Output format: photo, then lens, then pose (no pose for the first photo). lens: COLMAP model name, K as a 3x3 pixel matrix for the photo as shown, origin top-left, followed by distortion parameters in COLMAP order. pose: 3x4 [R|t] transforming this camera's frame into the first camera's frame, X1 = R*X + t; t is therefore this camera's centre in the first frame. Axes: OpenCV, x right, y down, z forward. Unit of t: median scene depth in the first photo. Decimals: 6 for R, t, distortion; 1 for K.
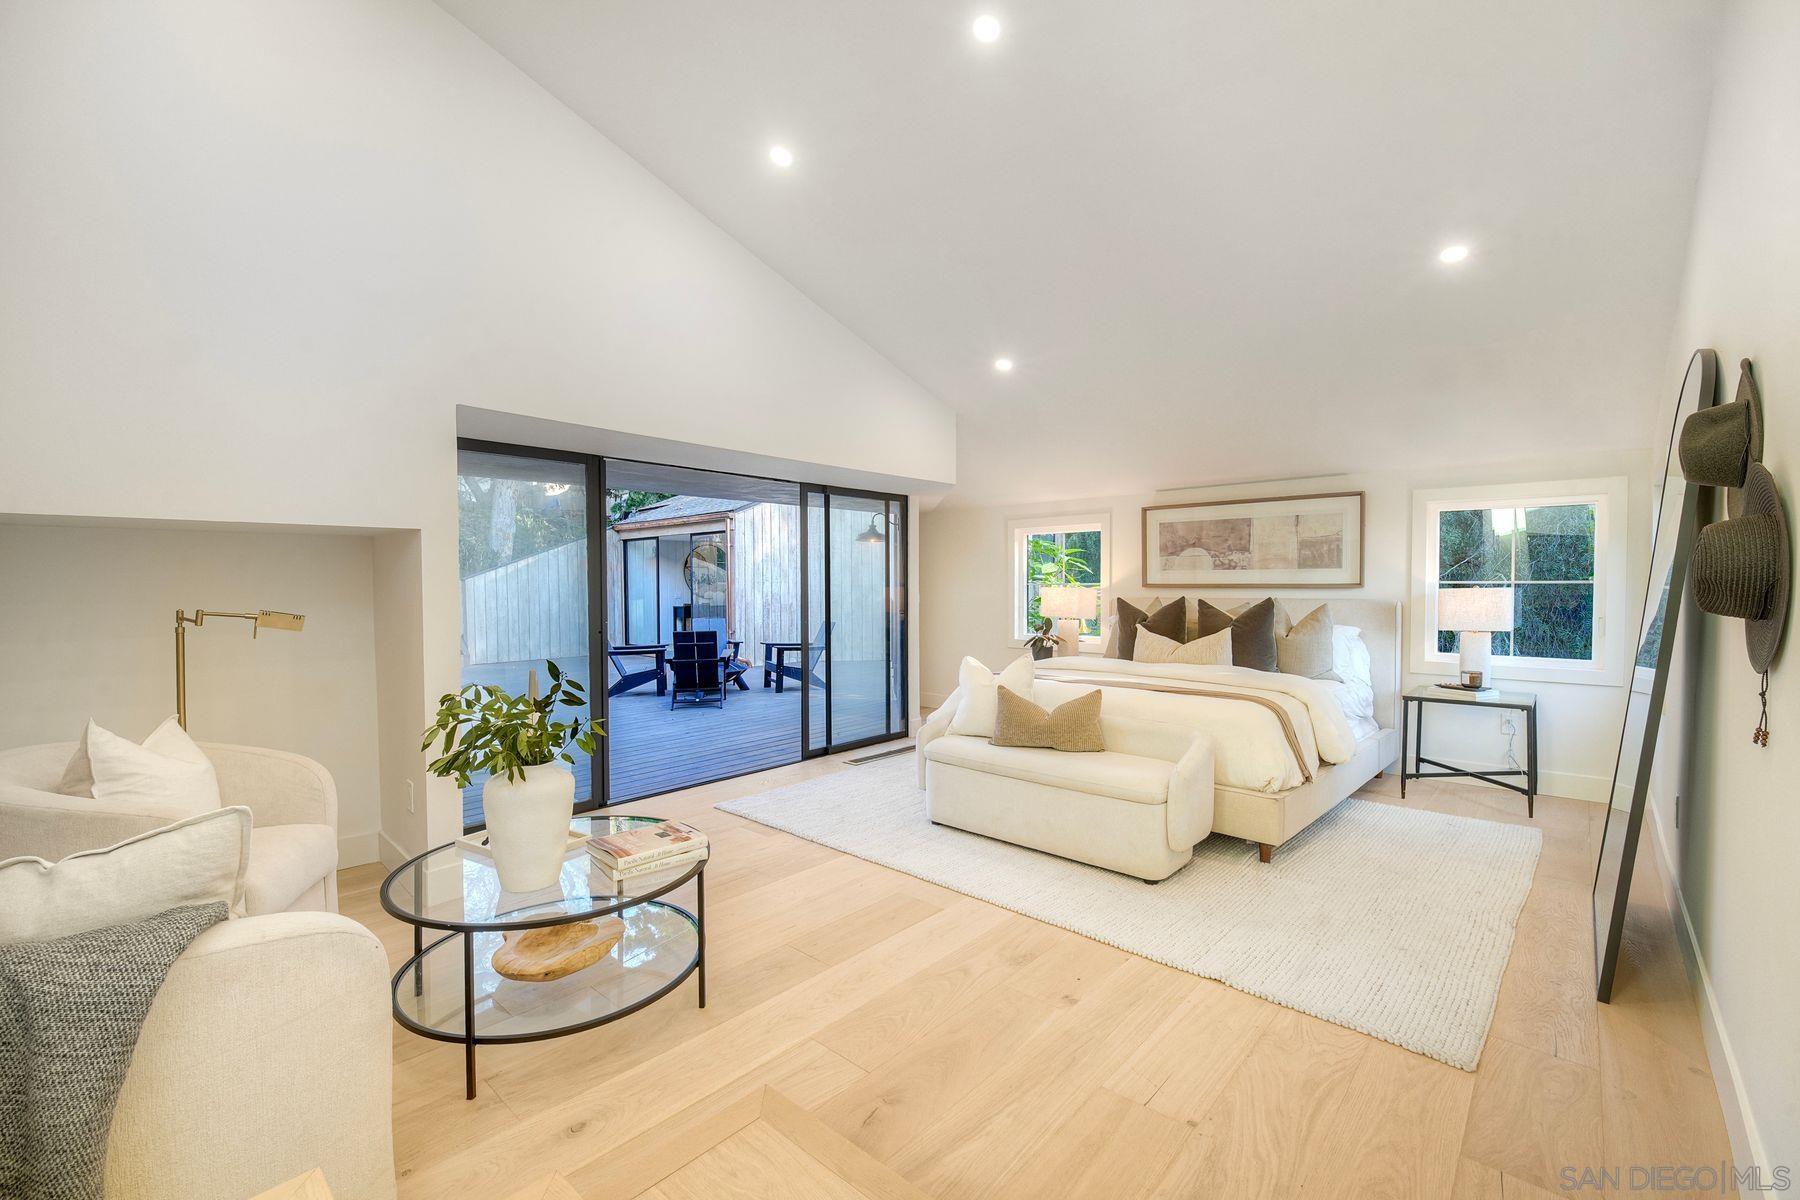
lens RADIAL K [[743.3, 0, 903.1], [0, 743.3, 600.8], [0, 0, 1]] dist [-0.006837, -0.000614]
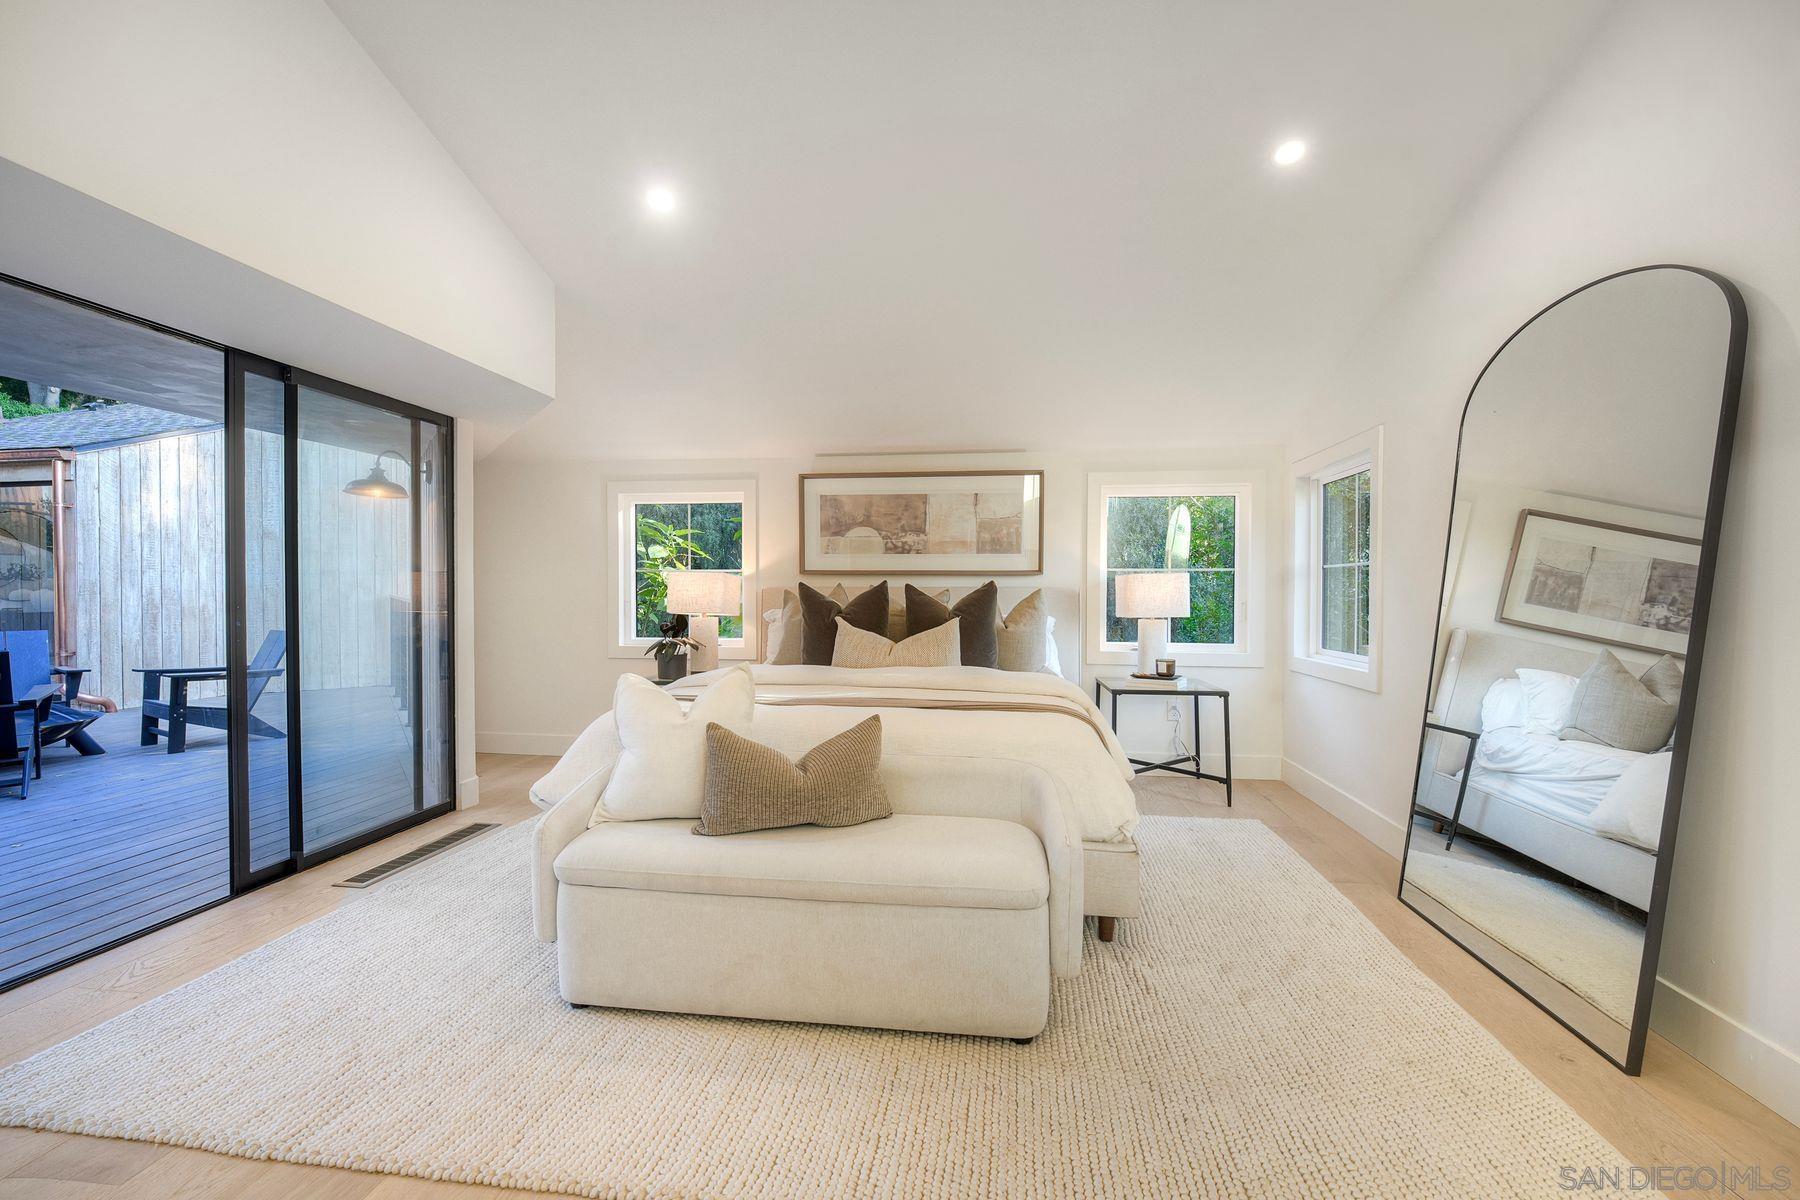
lens RADIAL K [[743.3, 0, 907.1], [0, 743.3, 602.6], [0, 0, 1]] dist [-0.006837, -0.000614]
pose [[0.819721, -0.002329, 0.572758, -0.042954], [0.006413, 0.999966, -0.005111, 0.018551], [-0.572727, 0.007862, 0.819709, 0.305806]]
